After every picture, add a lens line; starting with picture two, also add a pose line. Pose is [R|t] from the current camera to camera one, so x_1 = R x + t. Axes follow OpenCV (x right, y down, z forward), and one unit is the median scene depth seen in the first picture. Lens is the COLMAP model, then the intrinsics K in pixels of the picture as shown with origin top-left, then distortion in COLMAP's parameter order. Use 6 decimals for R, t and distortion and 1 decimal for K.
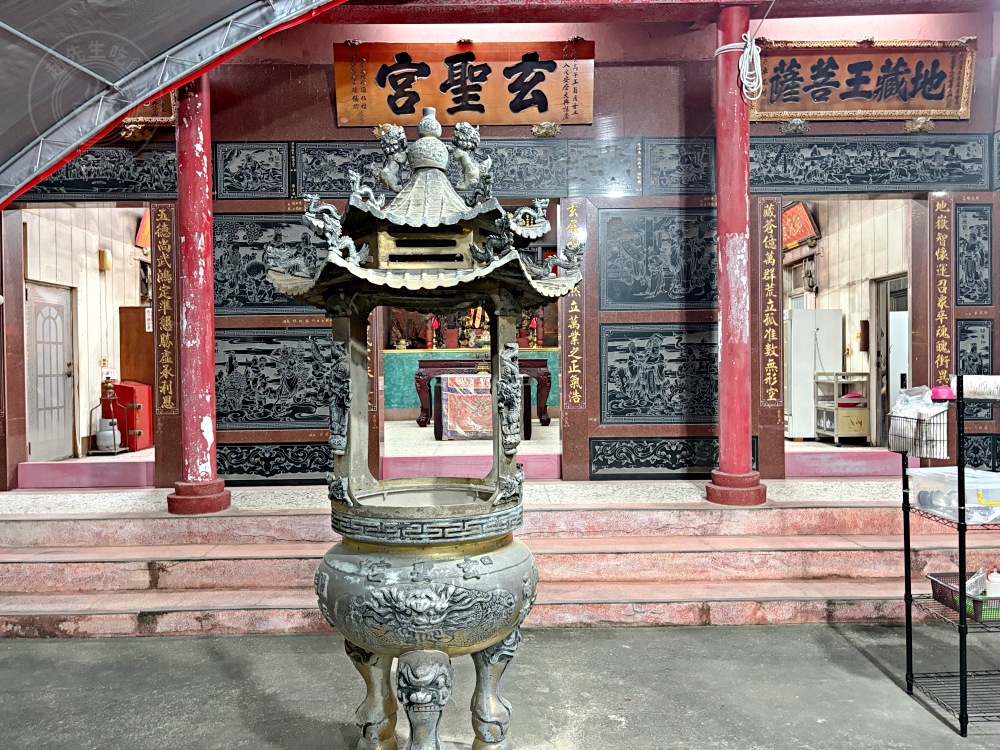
lens RADIAL K [[756.6, 0, 502.0], [0, 756.6, 375.1], [0, 0, 1]] dist [0.053392, -0.056136]
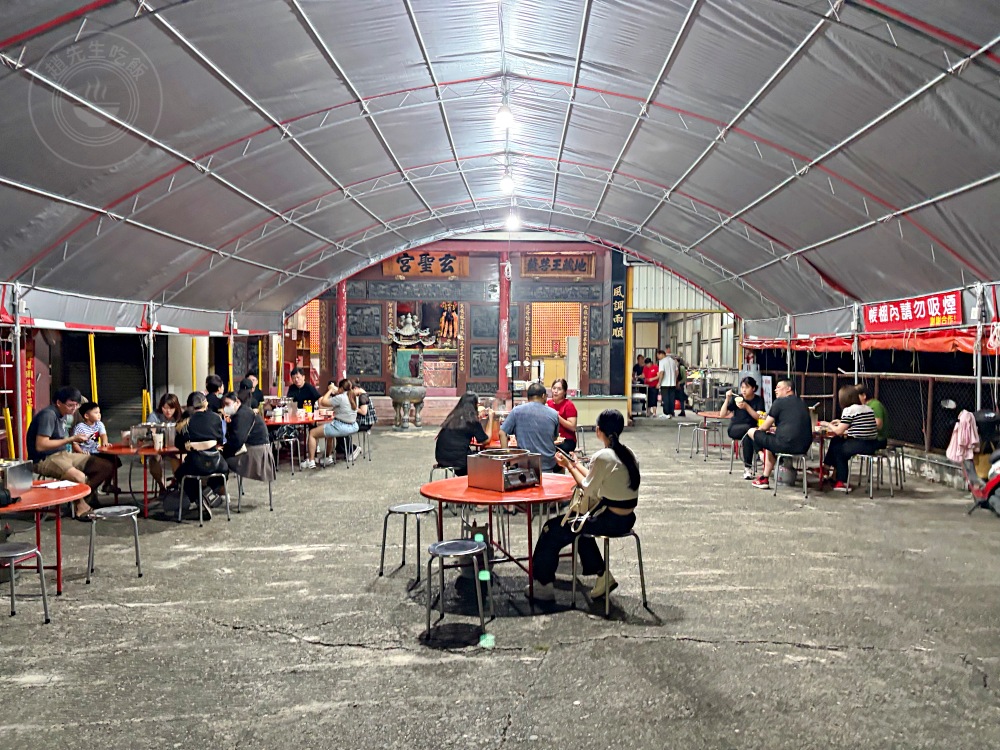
lens RADIAL K [[760.5, 0, 505.7], [0, 760.5, 381.1], [0, 0, 1]] dist [0.049605, -0.052006]
pose [[0.999765, 0.021084, 0.005023, 0.257226], [-0.021158, 0.999662, 0.015088, 0.030006], [-0.004703, -0.015191, 0.999874, -1.987323]]
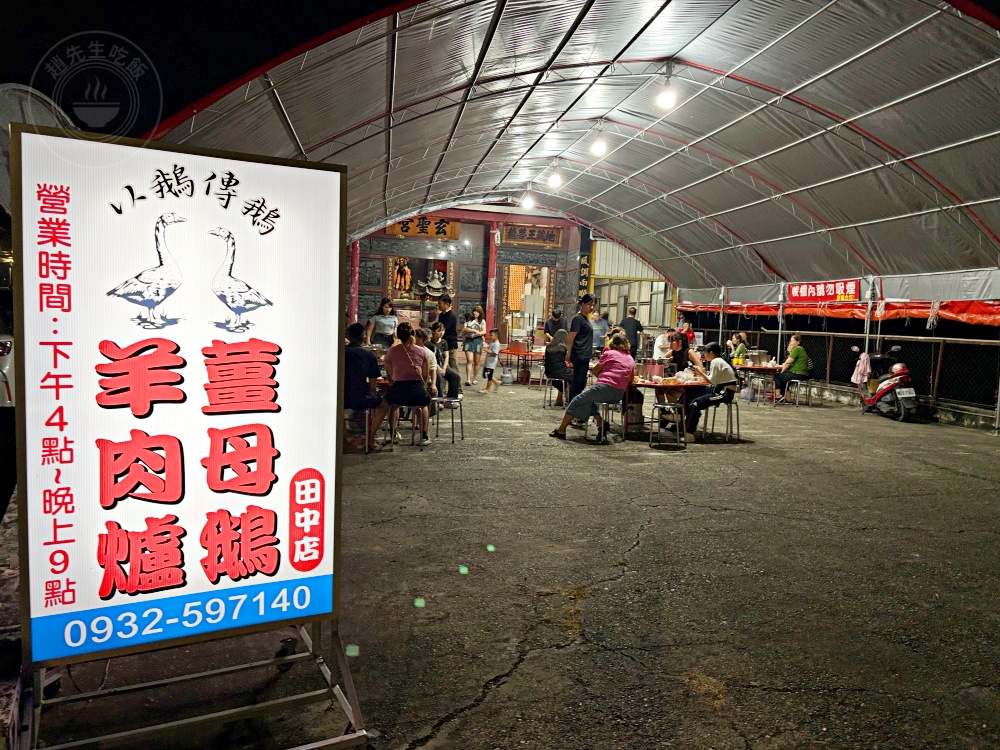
lens RADIAL K [[763.3, 0, 526.0], [0, 763.3, 380.6], [0, 0, 1]] dist [0.055277, -0.055743]
pose [[0.974330, 0.045357, 0.220508, -0.329890], [-0.060531, 0.996205, 0.062550, 0.079511], [-0.216834, -0.074292, 0.973377, -2.571580]]
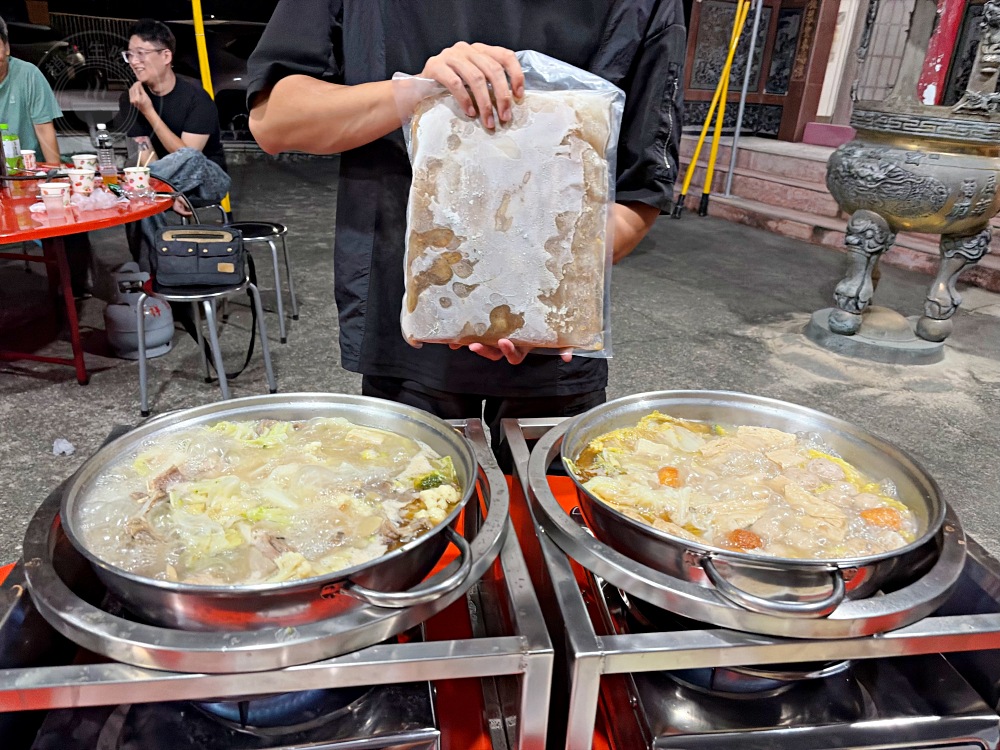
lens RADIAL K [[756.6, 0, 502.0], [0, 756.6, 375.1], [0, 0, 1]] dist [0.053392, -0.056136]
pose [[0.492274, 0.373120, -0.786414, 0.287569], [-0.079335, 0.918940, 0.386336, 0.052379], [0.866817, -0.127793, 0.481972, -0.114739]]
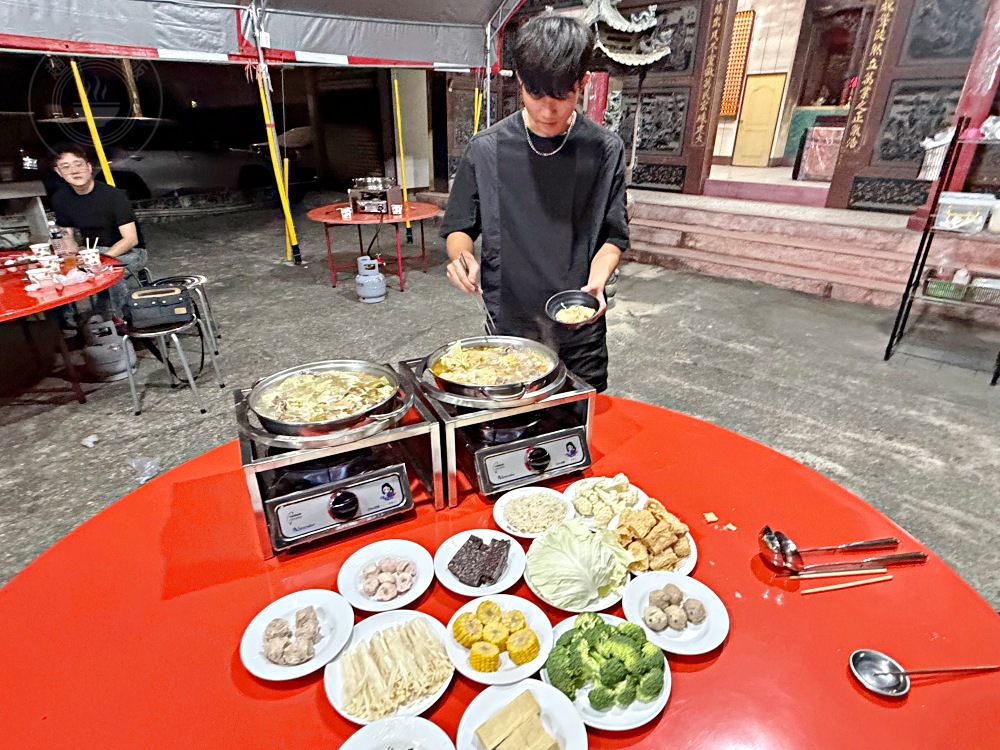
lens RADIAL K [[550.5, 0, 497.6], [0, 550.5, 370.4], [0, 0, 1]] dist [0.002213, -0.000603]
pose [[0.729176, 0.301631, -0.614265, 0.357963], [-0.033407, 0.912239, 0.408294, 0.019678], [0.683510, -0.277197, 0.675259, -0.179237]]
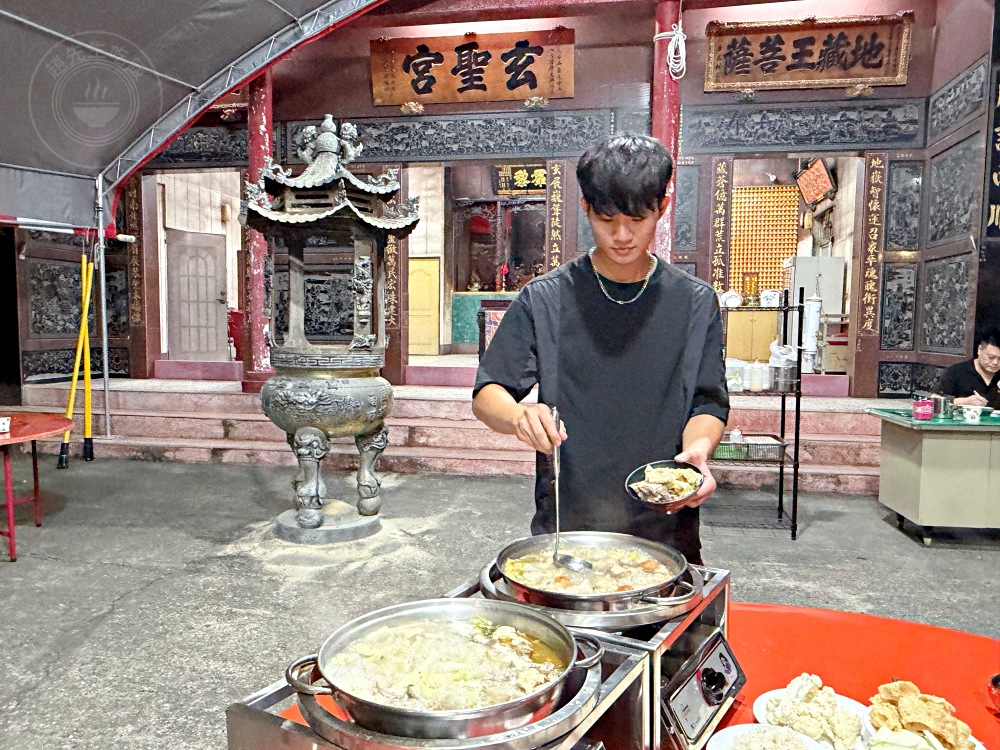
lens RADIAL K [[751.7, 0, 498.4], [0, 751.7, 380.7], [0, 0, 1]] dist [0.001766, -0.002770]
pose [[0.982821, 0.038406, -0.180524, 0.235410], [-0.026177, 0.997228, 0.069644, 0.041843], [0.182698, -0.063722, 0.981102, -0.232773]]
